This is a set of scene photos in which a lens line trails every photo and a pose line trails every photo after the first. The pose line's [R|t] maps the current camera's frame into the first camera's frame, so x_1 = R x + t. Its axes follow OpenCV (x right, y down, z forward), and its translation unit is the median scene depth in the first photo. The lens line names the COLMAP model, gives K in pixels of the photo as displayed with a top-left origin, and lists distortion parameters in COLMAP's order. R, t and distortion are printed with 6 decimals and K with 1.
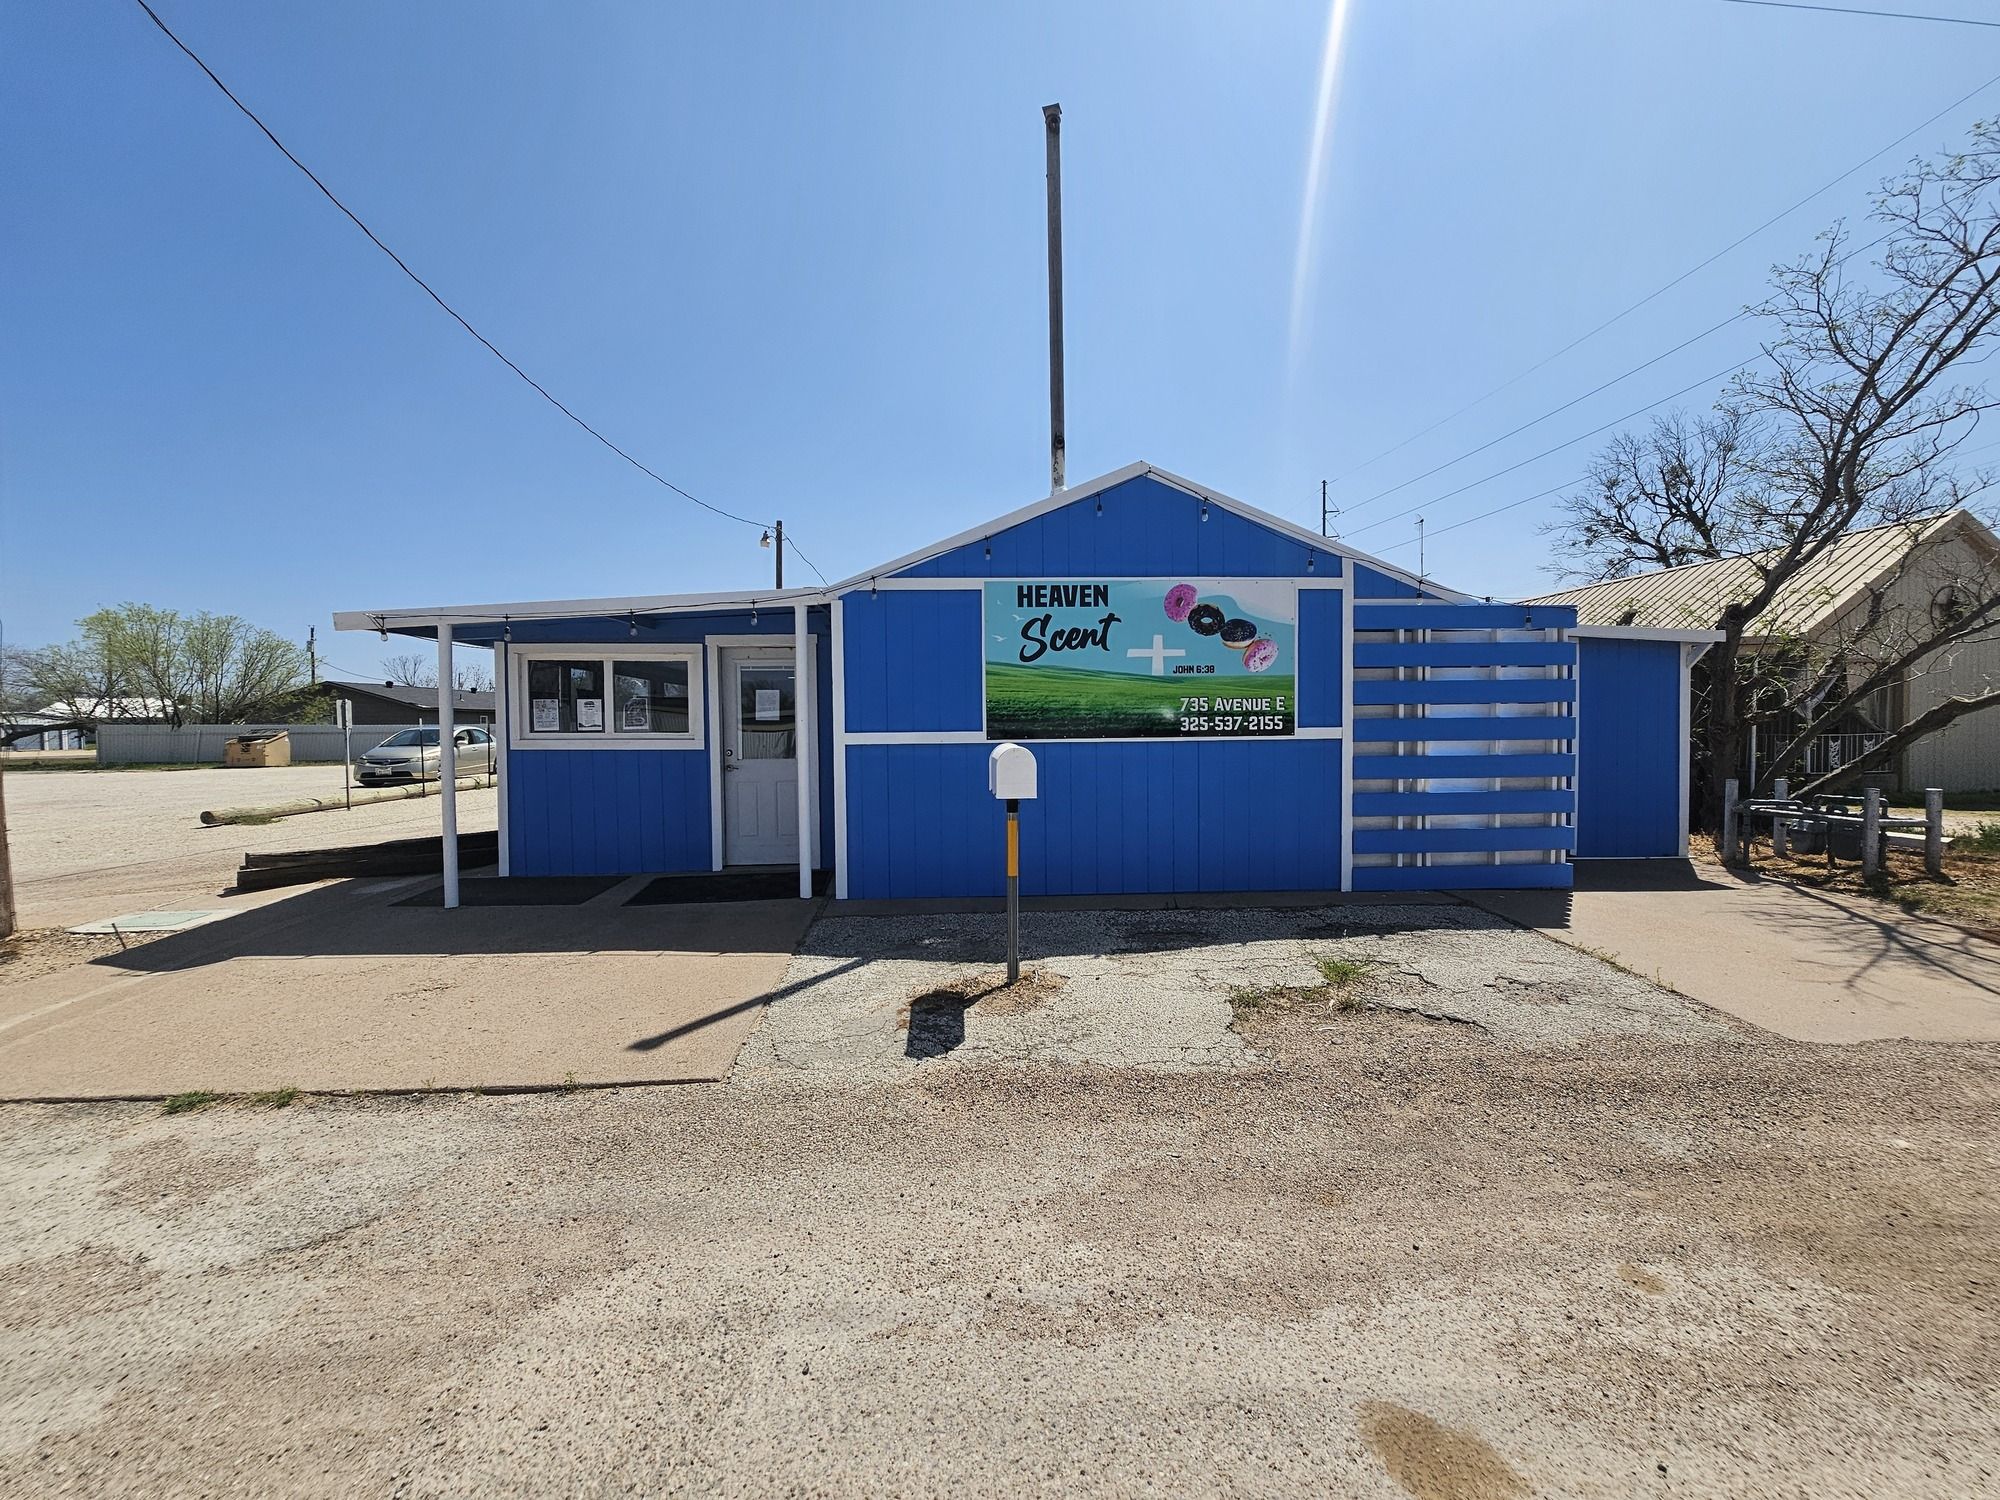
lens RADIAL K [[810.2, 0, 988.7], [0, 810.2, 745.3], [0, 0, 1]] dist [0.000517, 0.000744]
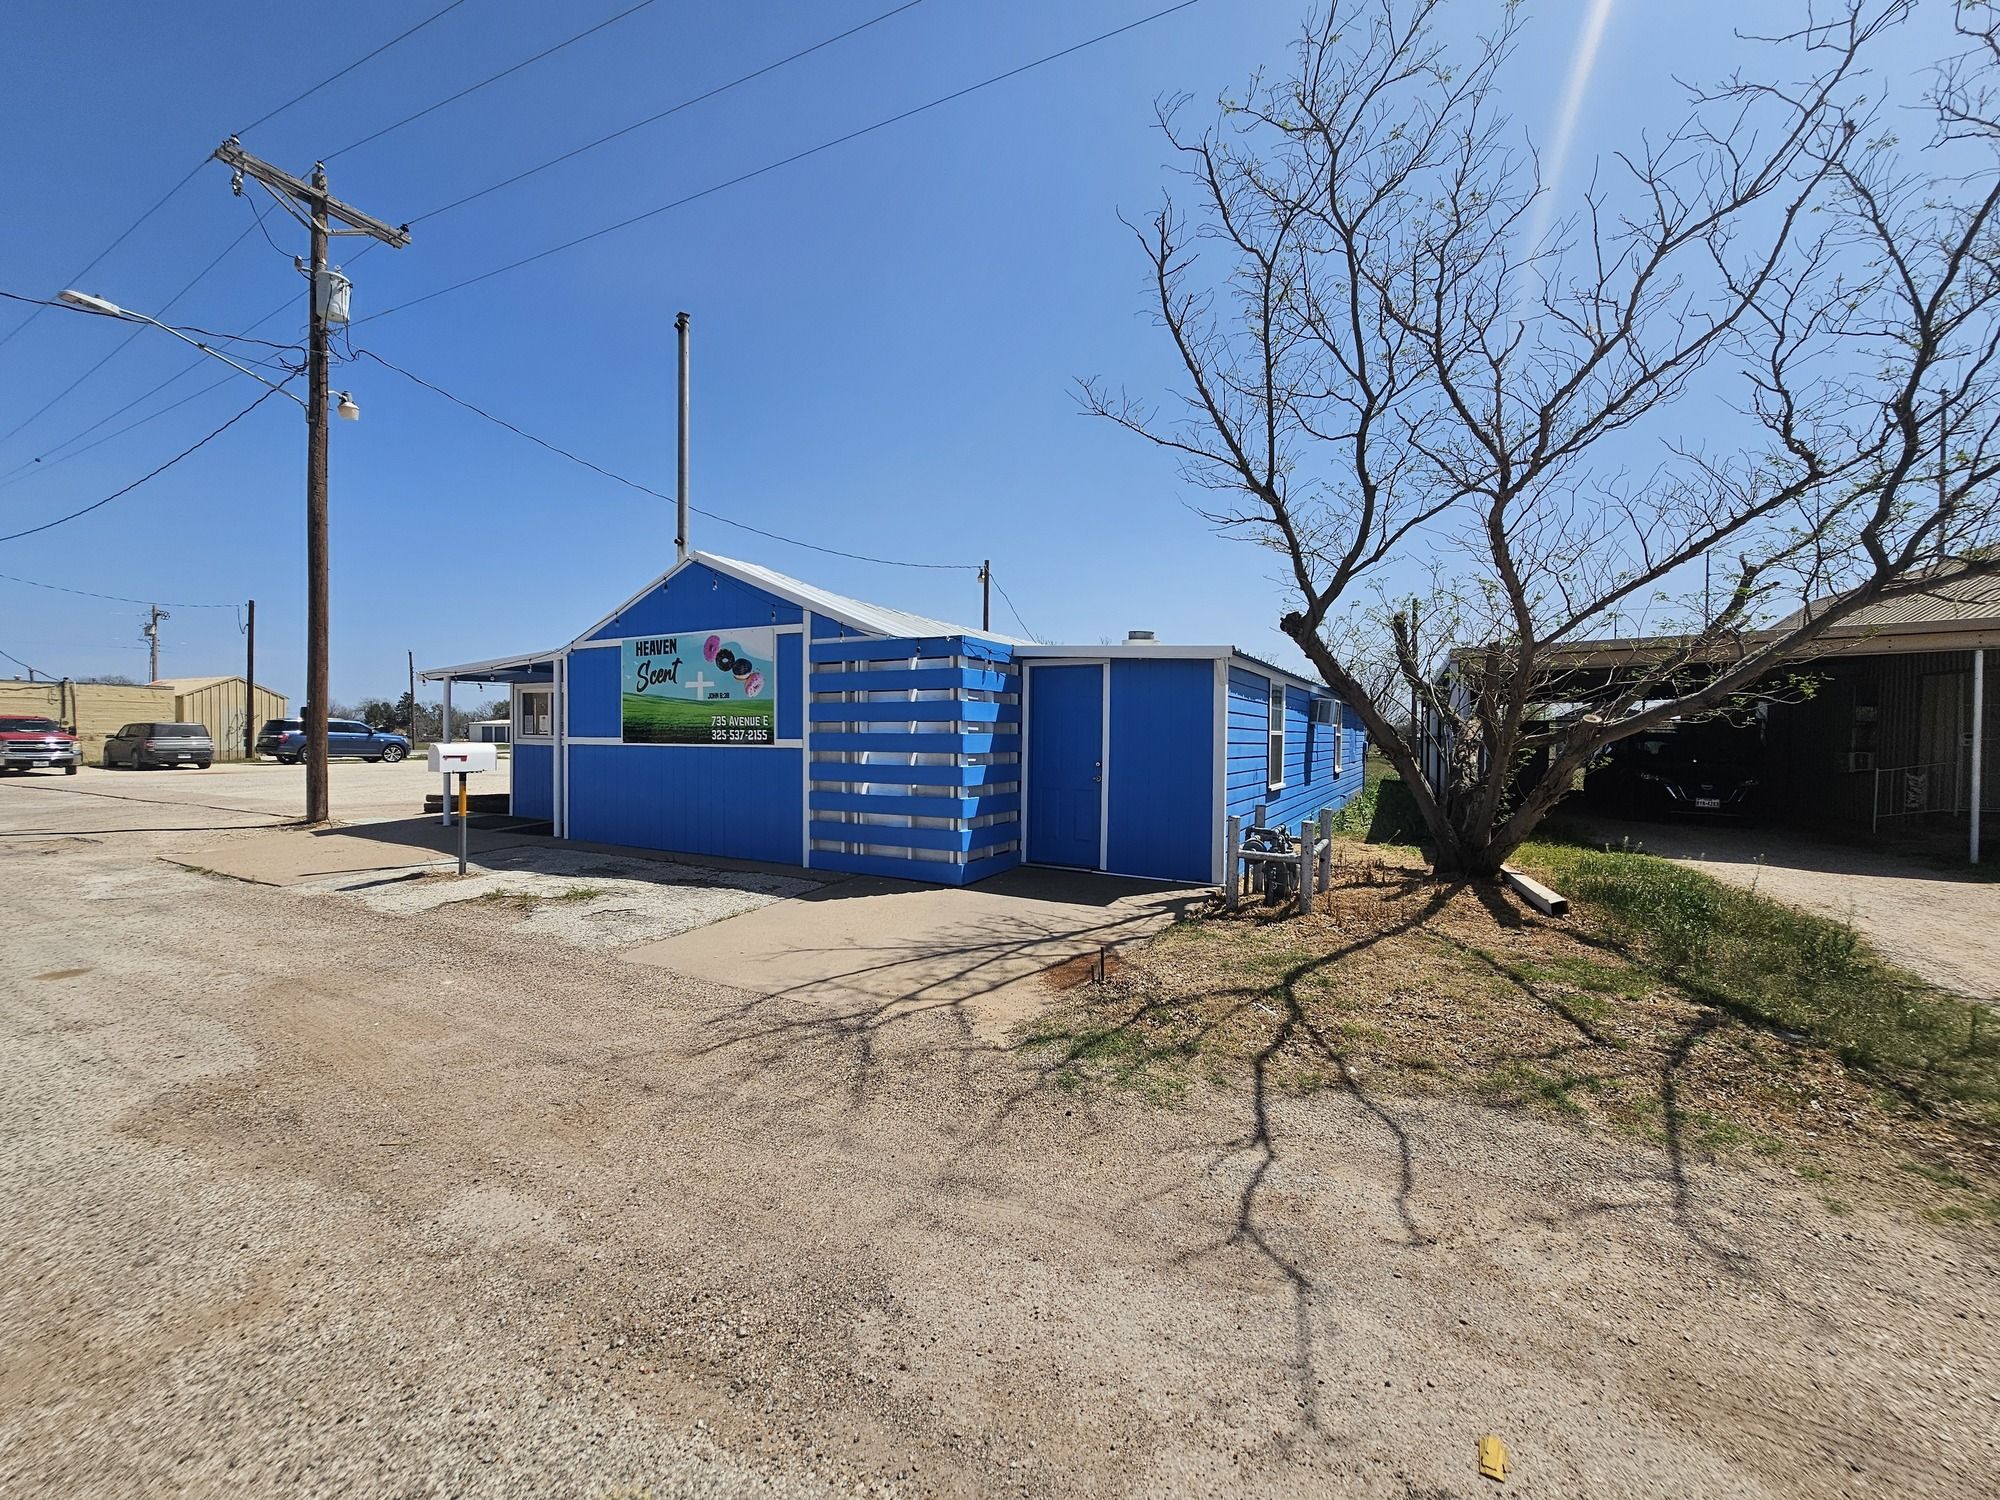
lens RADIAL K [[810.2, 0, 988.7], [0, 810.2, 745.3], [0, 0, 1]] dist [0.000517, 0.000744]
pose [[0.843352, 0.021991, -0.536911, 1.386087], [-0.029194, 0.999562, -0.004917, -0.015369], [0.536568, 0.019821, 0.843624, 0.076259]]
